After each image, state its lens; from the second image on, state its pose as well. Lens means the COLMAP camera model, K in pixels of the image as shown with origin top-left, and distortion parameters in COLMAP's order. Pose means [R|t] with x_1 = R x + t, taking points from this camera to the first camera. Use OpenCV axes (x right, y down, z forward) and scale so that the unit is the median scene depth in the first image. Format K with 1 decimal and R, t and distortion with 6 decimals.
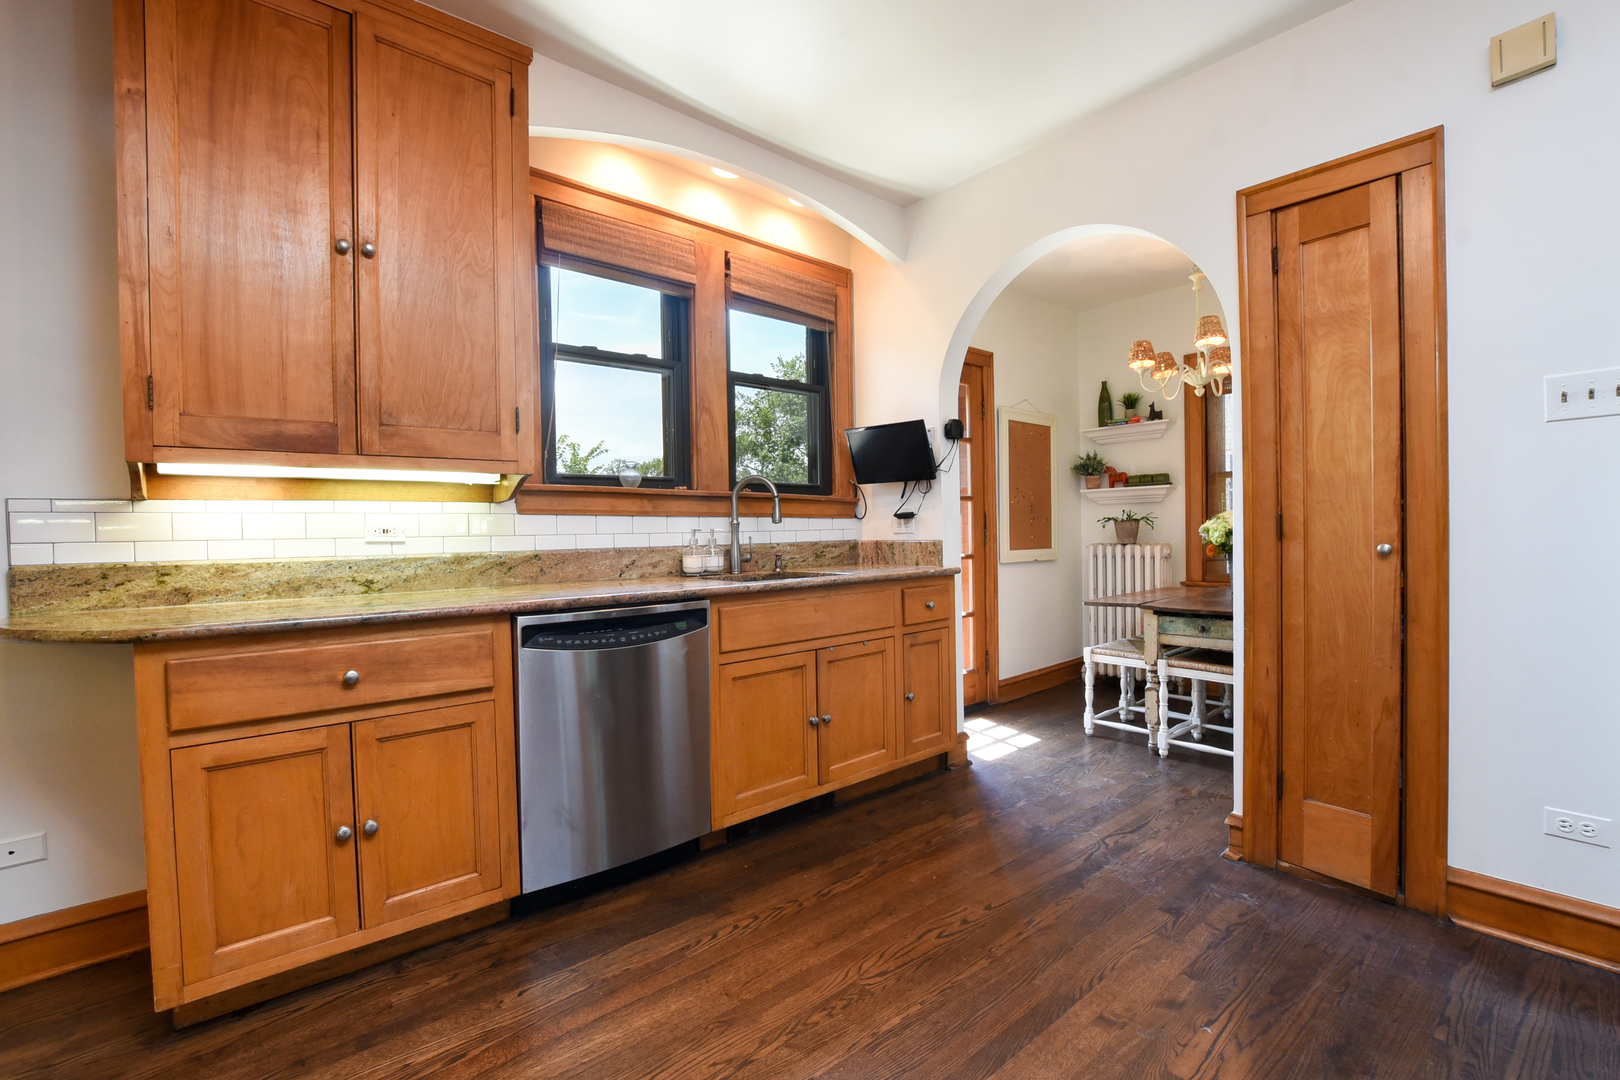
lens RADIAL K [[725.8, 0, 809.4], [0, 725.8, 540.4], [0, 0, 1]] dist [-0.029621, 0.004338]
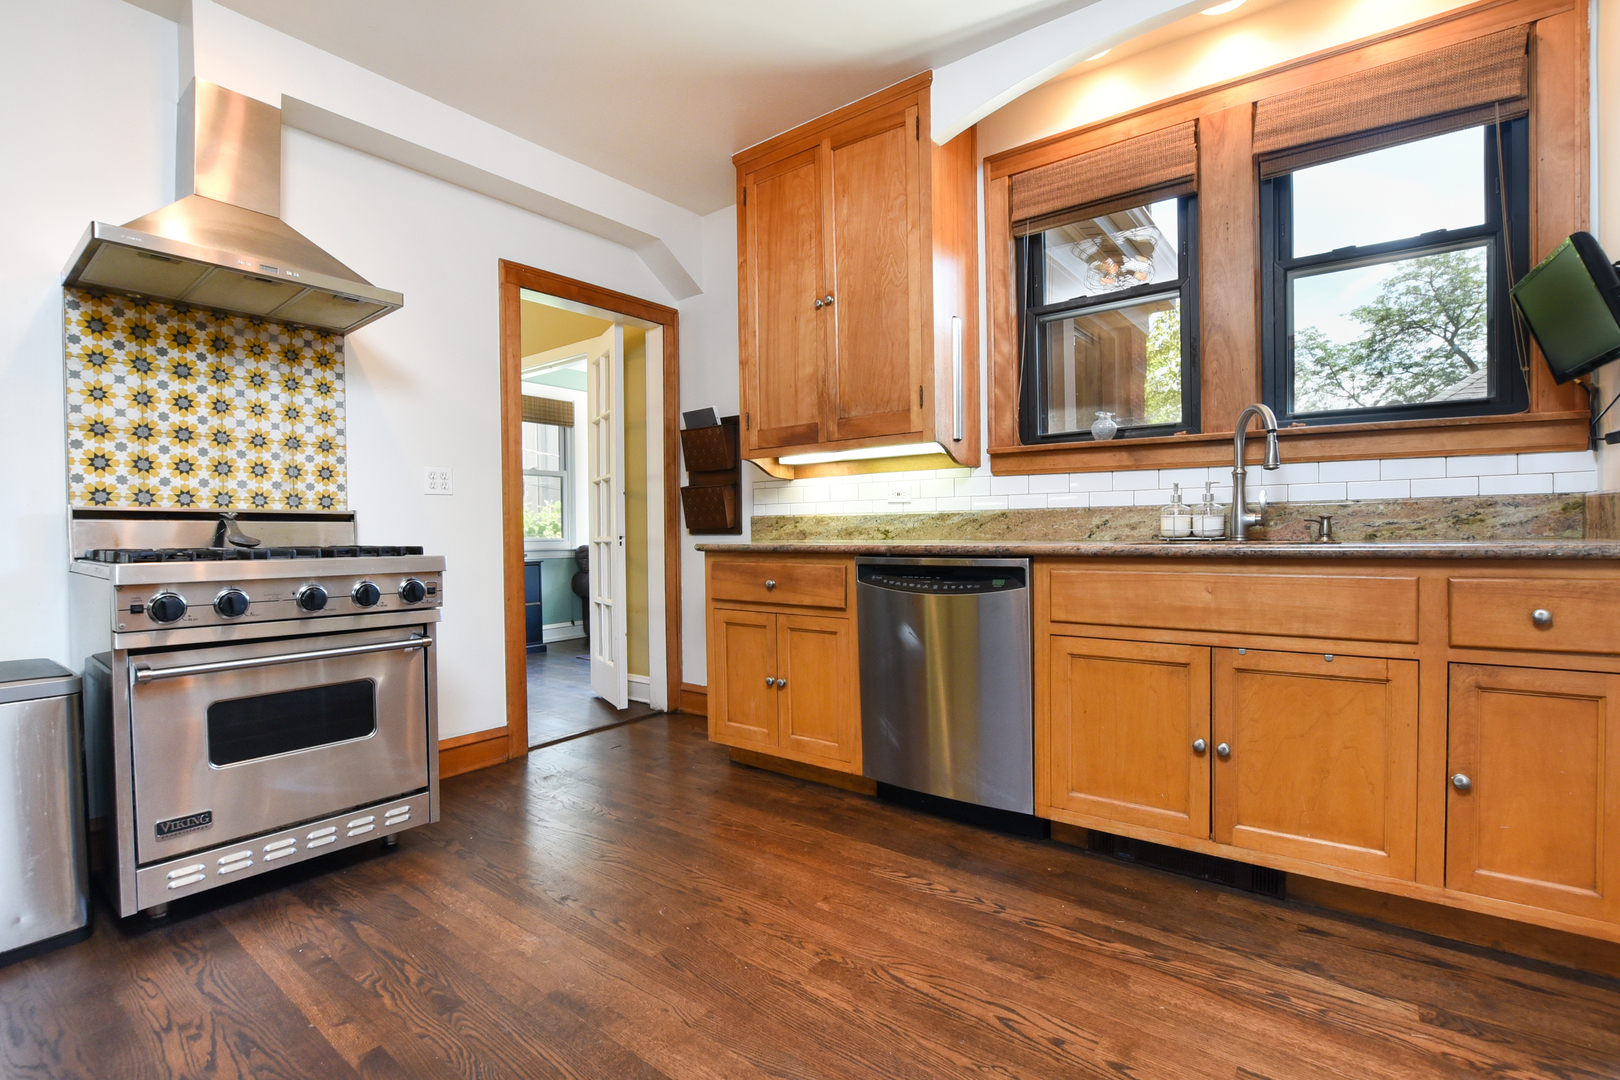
lens RADIAL K [[725.8, 0, 822.1], [0, 725.8, 548.4], [0, 0, 1]] dist [-0.029621, 0.004338]
pose [[0.205188, 0.039002, -0.977945, 0.688249], [-0.003351, 0.999228, 0.039148, 0.034002], [0.978717, -0.004755, 0.205160, 0.557168]]
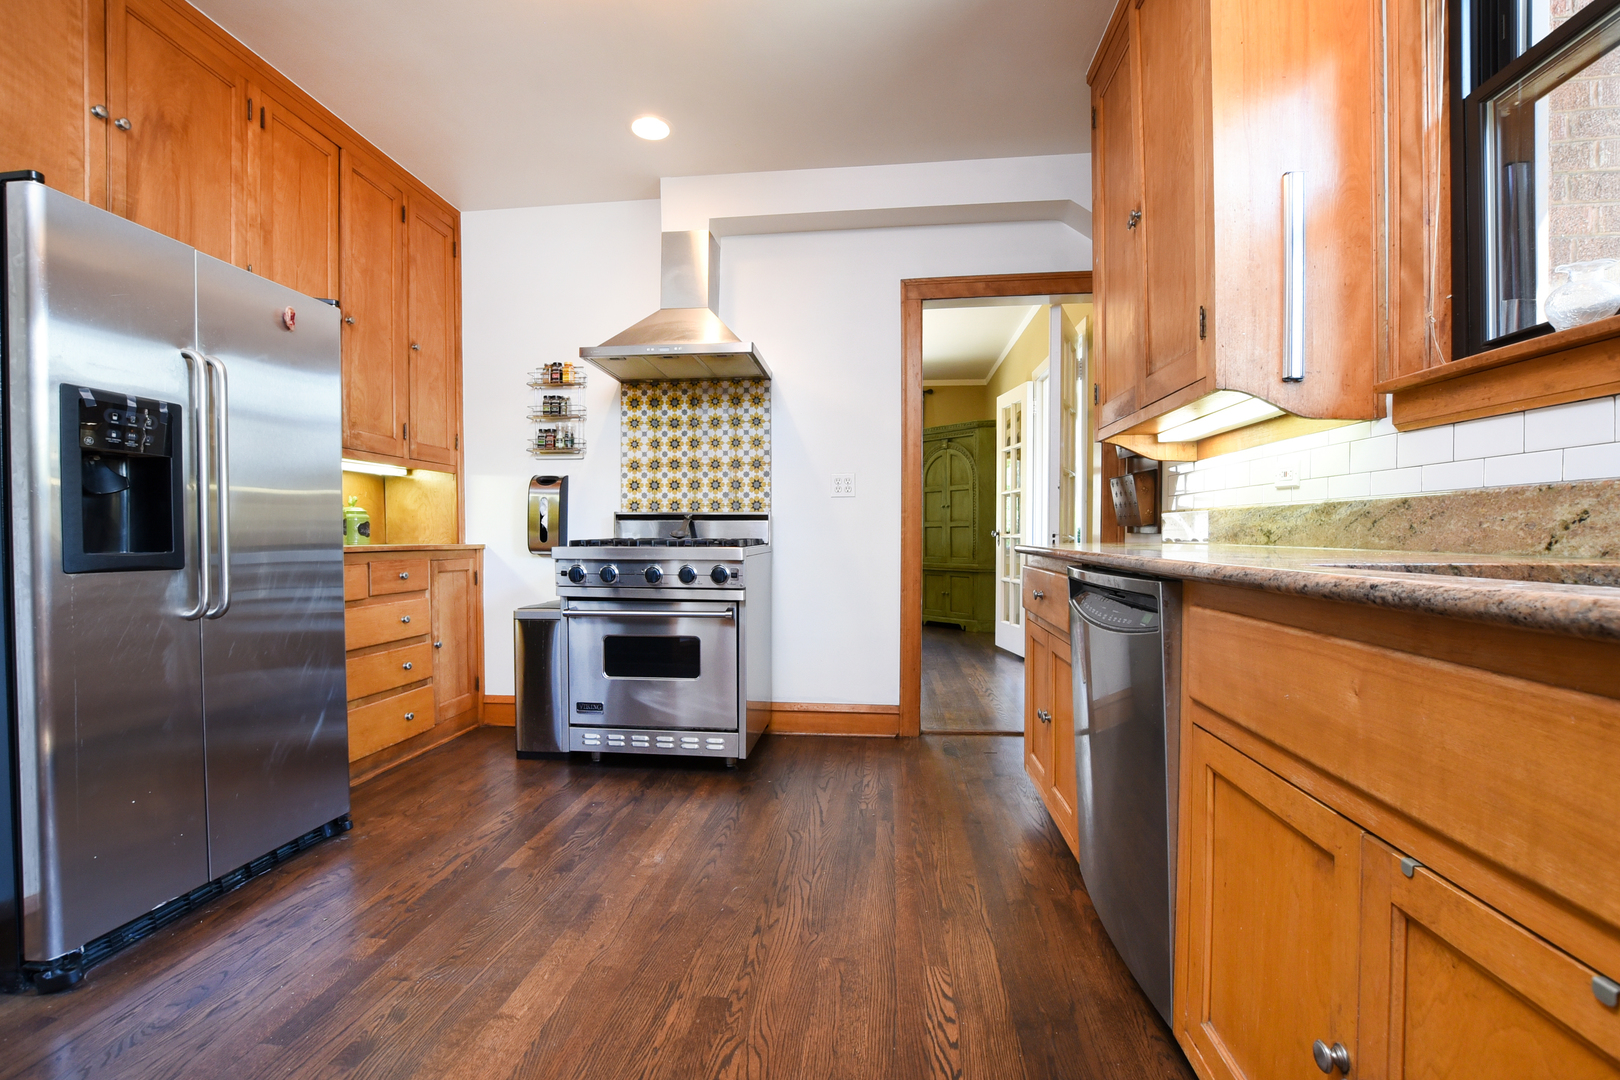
lens RADIAL K [[725.8, 0, 808.3], [0, 725.8, 541.3], [0, 0, 1]] dist [-0.029621, 0.004338]
pose [[-0.736639, 0.028400, -0.675689, 0.394003], [0.008018, 0.999414, 0.033266, 0.032874], [0.676238, 0.019087, -0.736436, 1.197968]]
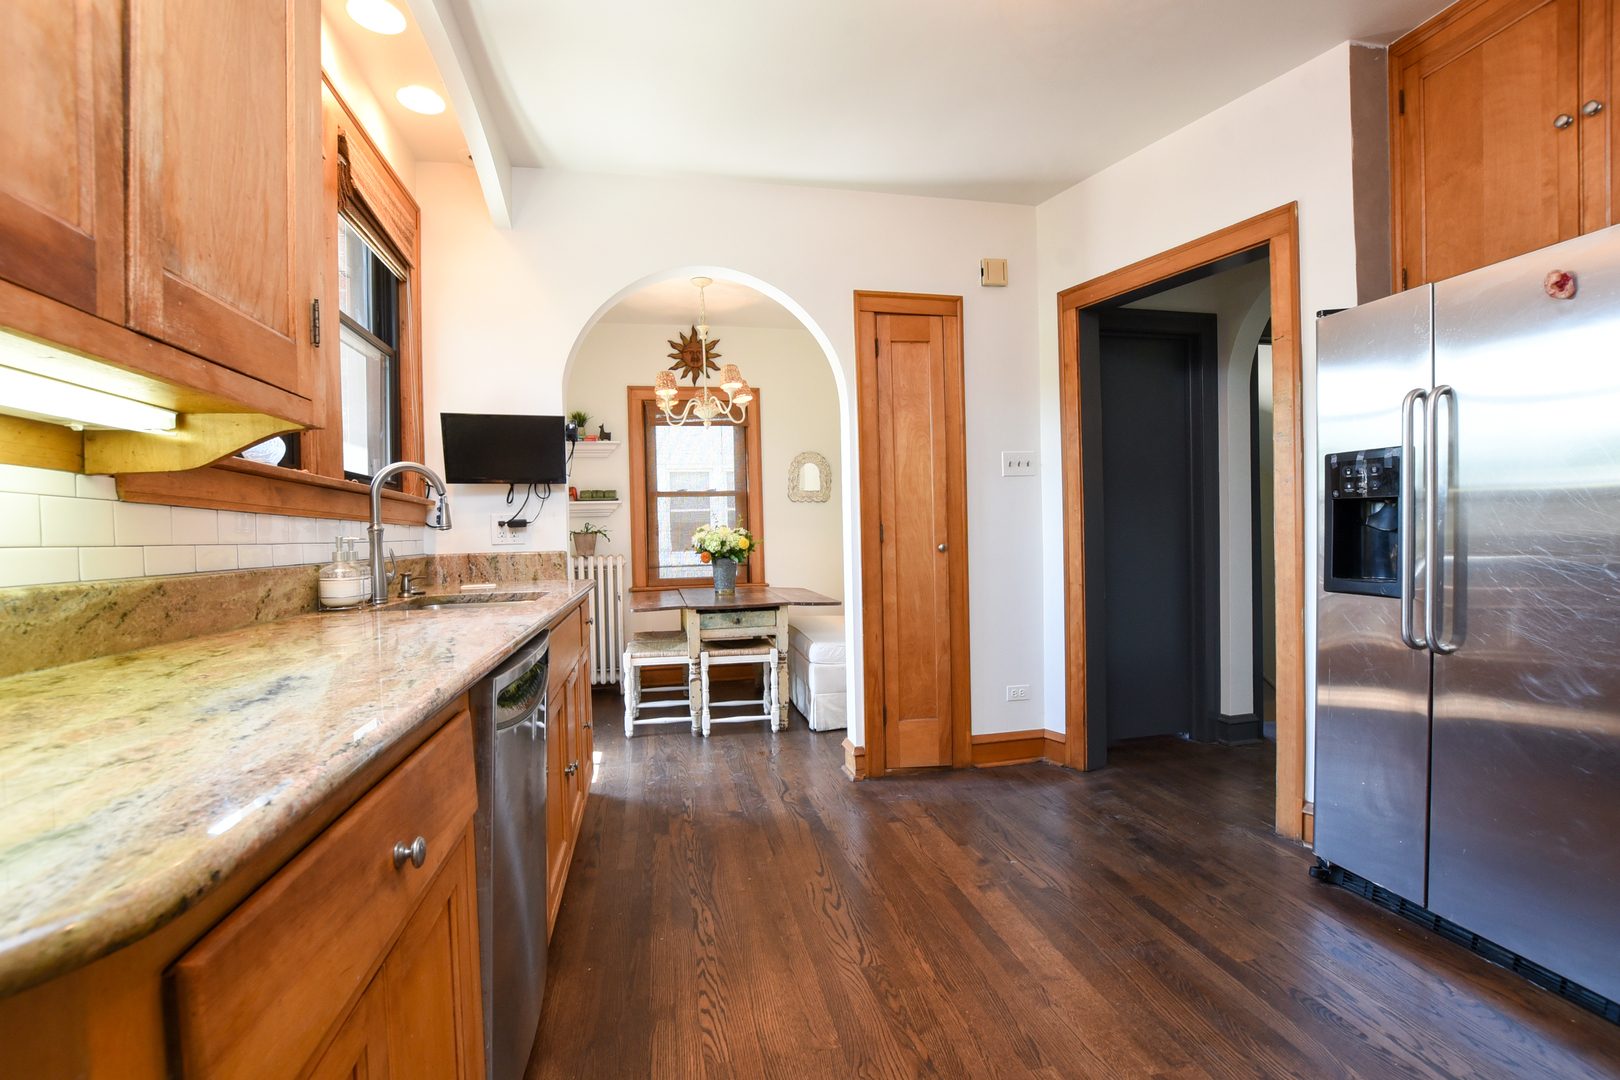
lens RADIAL K [[725.8, 0, 824.7], [0, 725.8, 541.5], [0, 0, 1]] dist [-0.029621, 0.004338]
pose [[0.472291, -0.003003, 0.881438, -0.645009], [0.025102, 0.999634, -0.010044, 0.006934], [-0.881085, 0.026869, 0.472194, 0.400561]]
